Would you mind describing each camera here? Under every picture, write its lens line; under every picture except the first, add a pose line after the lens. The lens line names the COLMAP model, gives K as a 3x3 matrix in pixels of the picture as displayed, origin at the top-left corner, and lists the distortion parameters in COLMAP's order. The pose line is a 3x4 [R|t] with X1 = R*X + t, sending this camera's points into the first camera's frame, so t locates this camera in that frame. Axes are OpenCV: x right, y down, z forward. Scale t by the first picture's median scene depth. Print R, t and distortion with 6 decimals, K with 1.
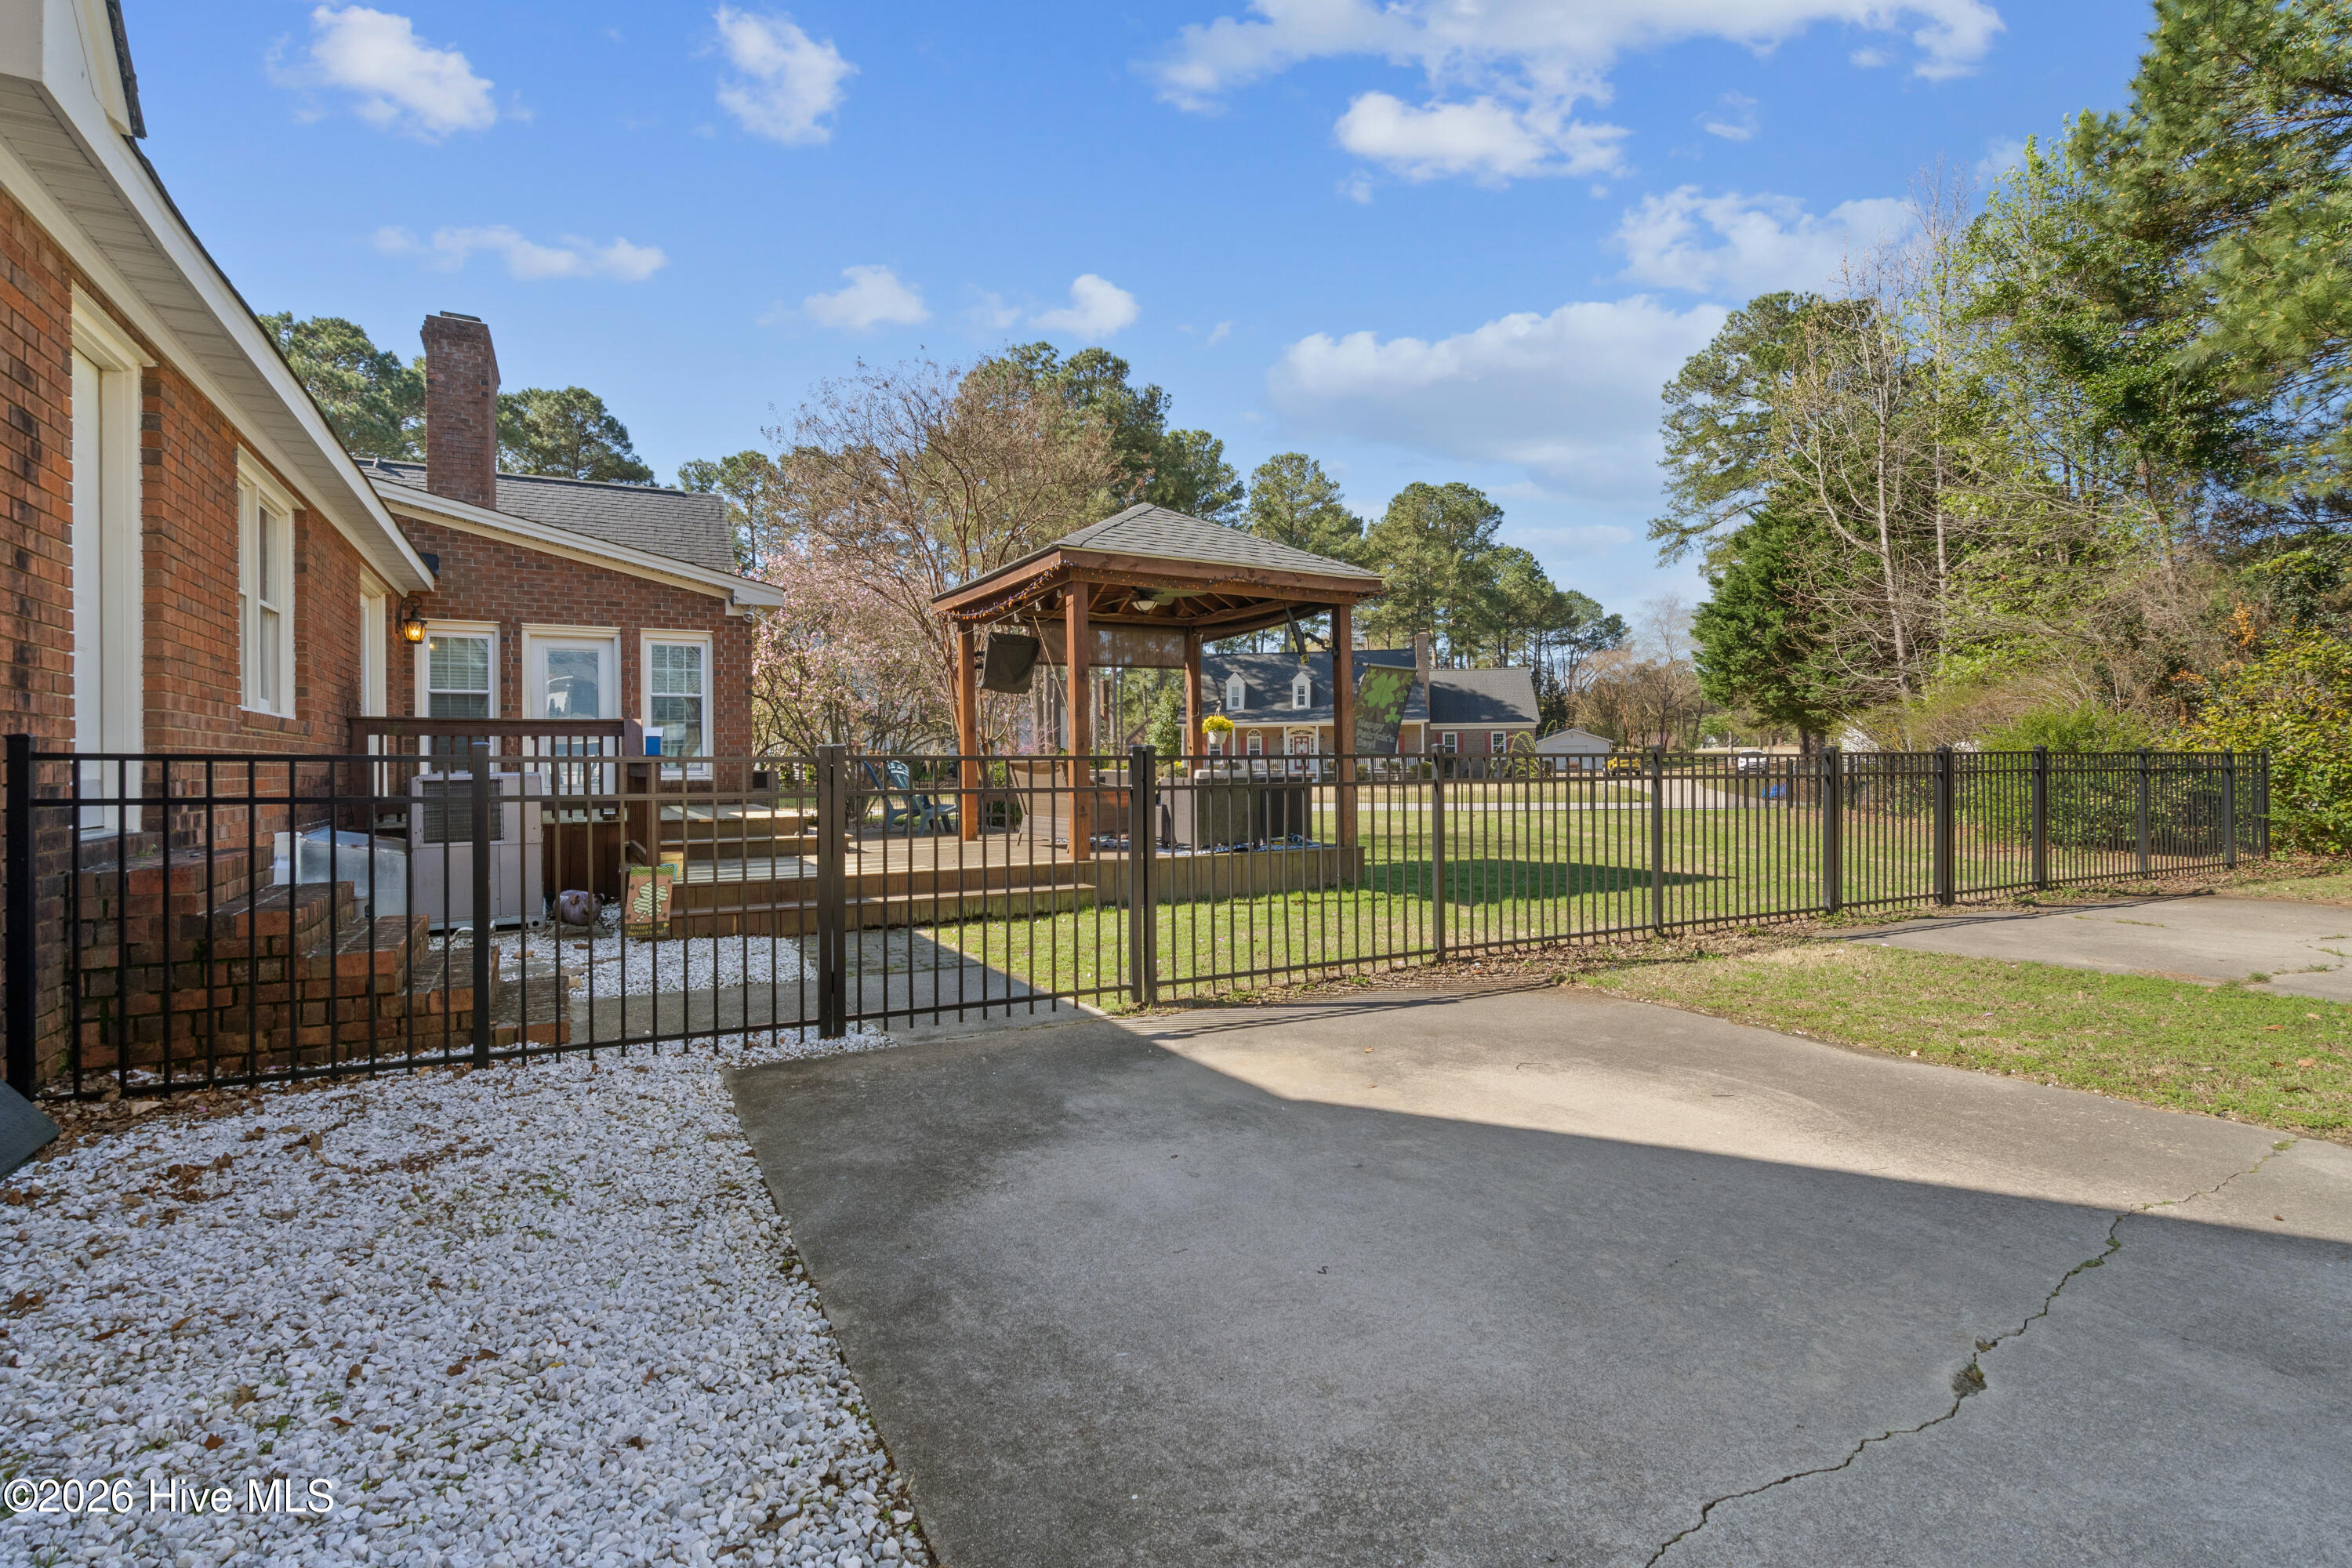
lens RADIAL K [[1135.9, 0, 1176.0], [0, 1135.9, 784.0], [0, 0, 1]] dist [-0.018336, 0.000240]
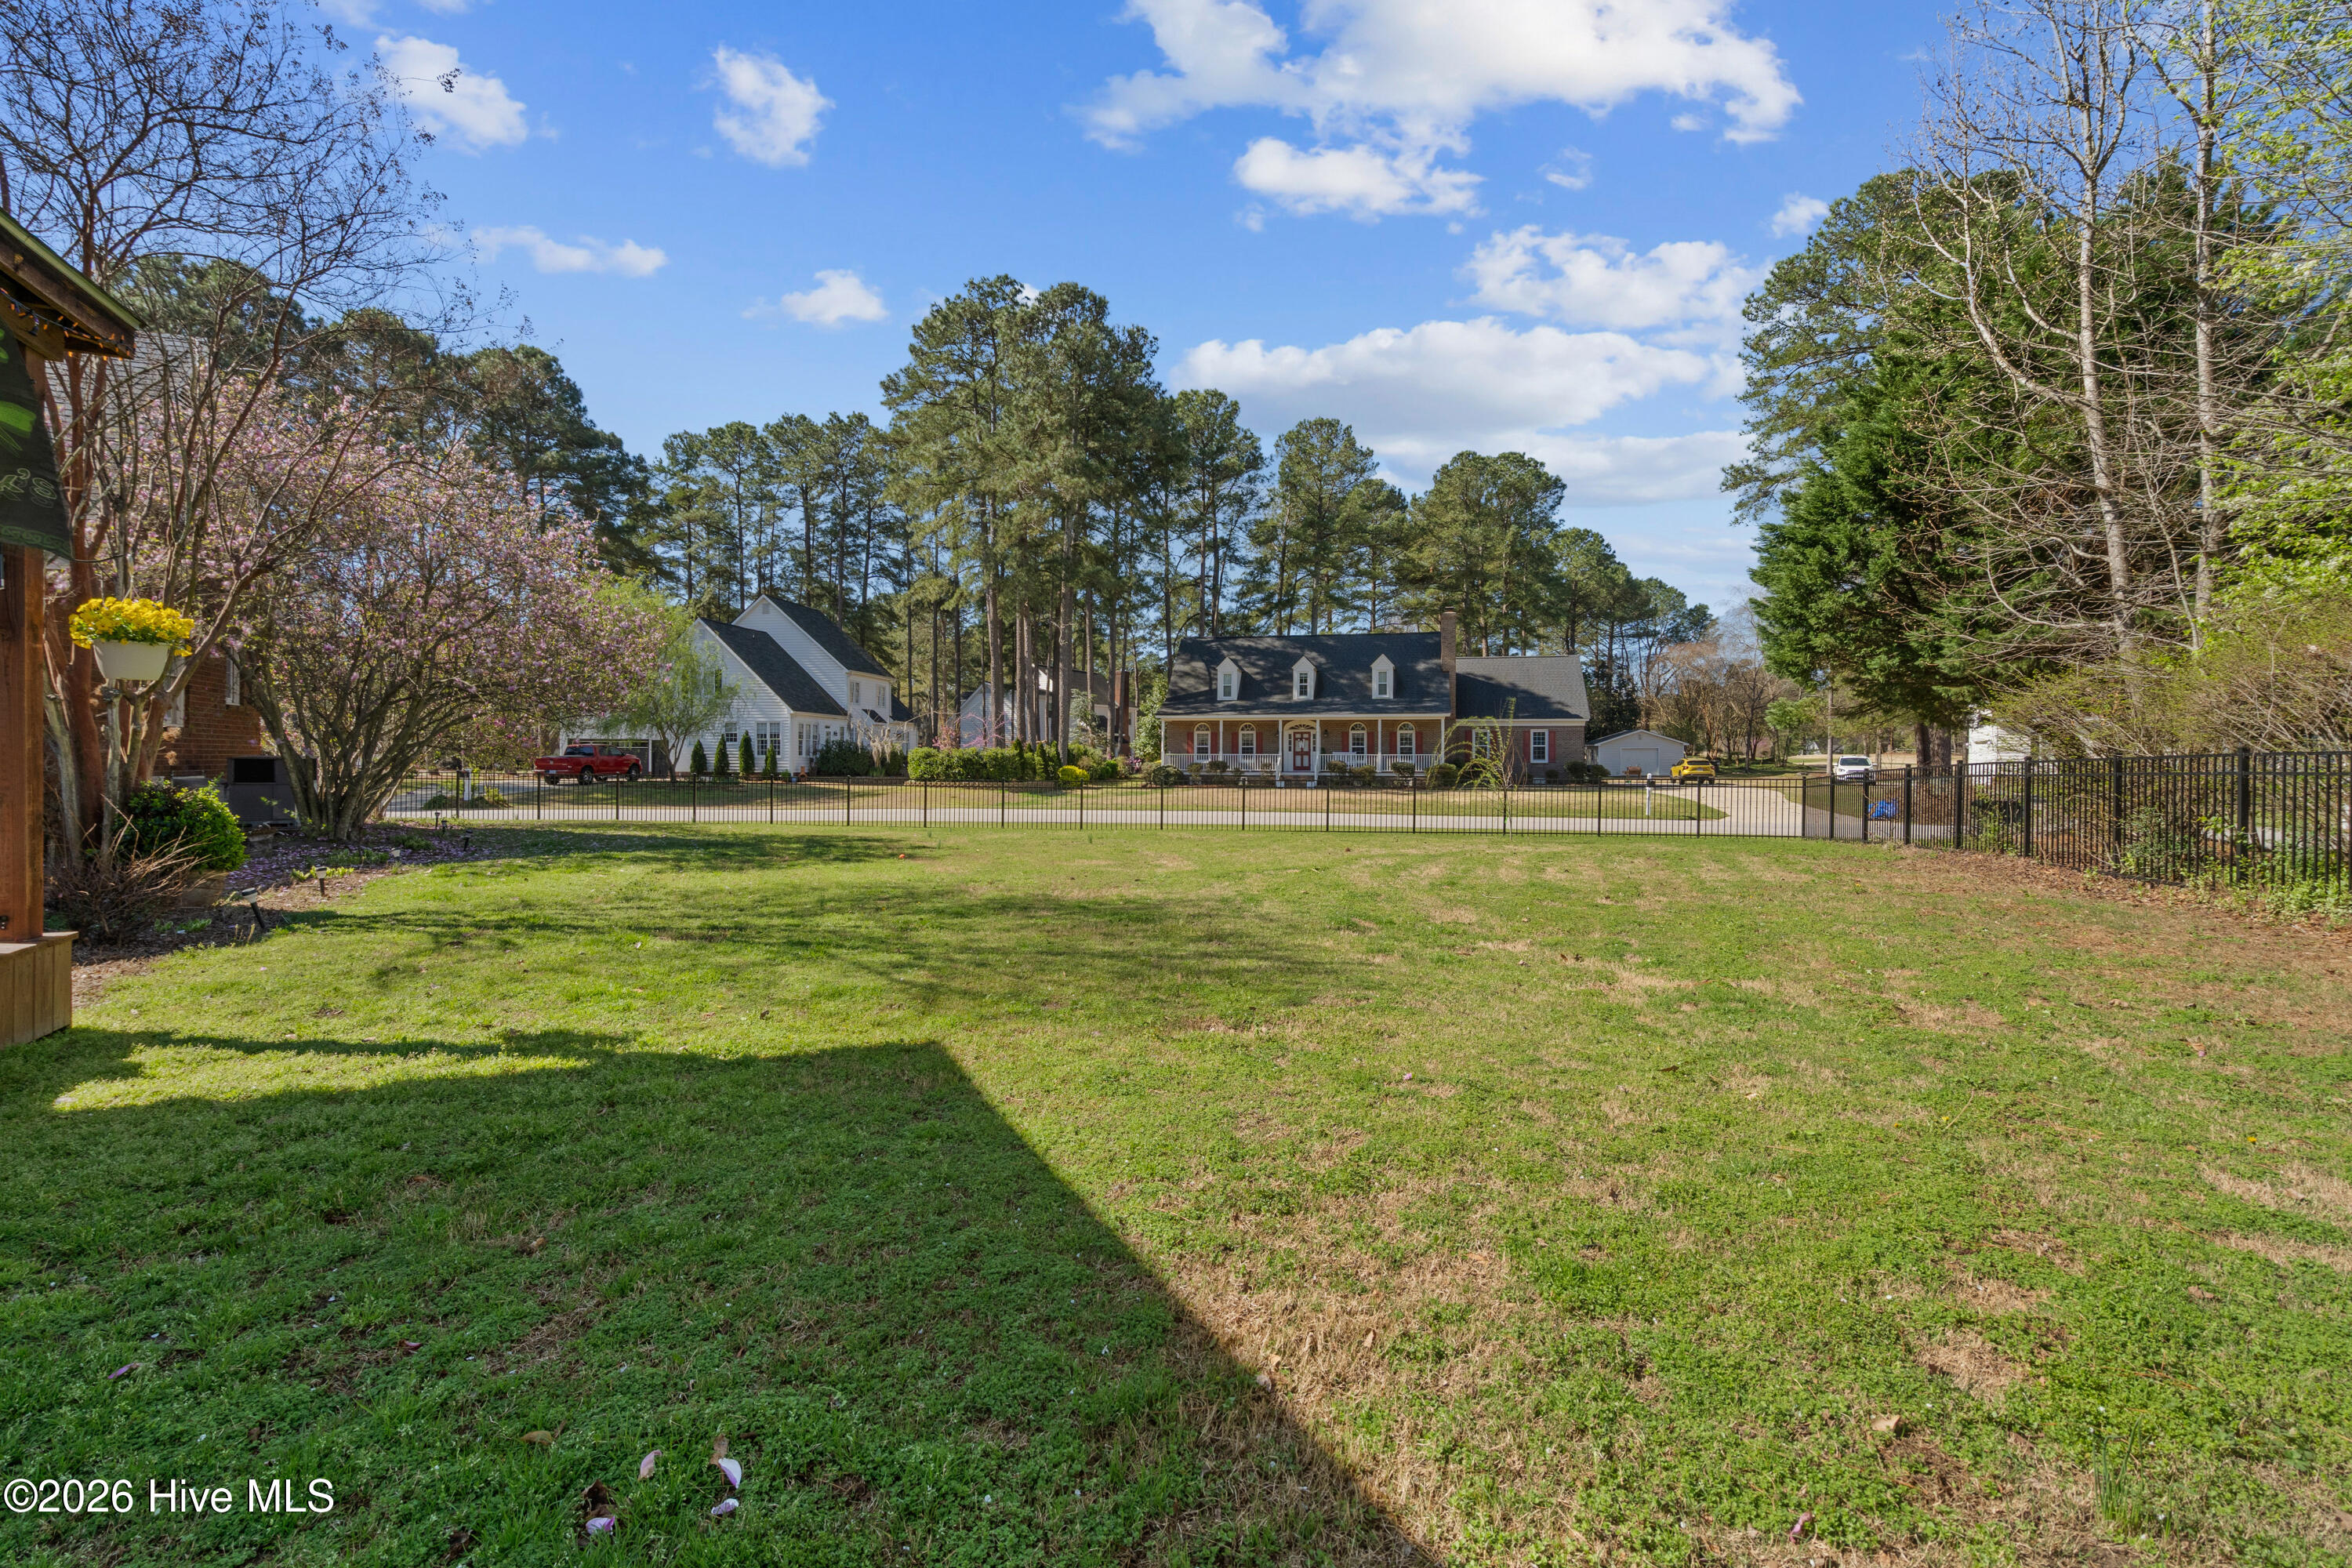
lens RADIAL K [[1110.2, 0, 1176.0], [0, 1110.2, 784.0], [0, 0, 1]] dist [0.000429, 0.000072]
pose [[0.996644, 0.015112, -0.080457, 0.082386], [-0.015071, 0.999886, 0.001120, -0.002607], [0.080465, 0.000096, 0.996757, 0.153274]]
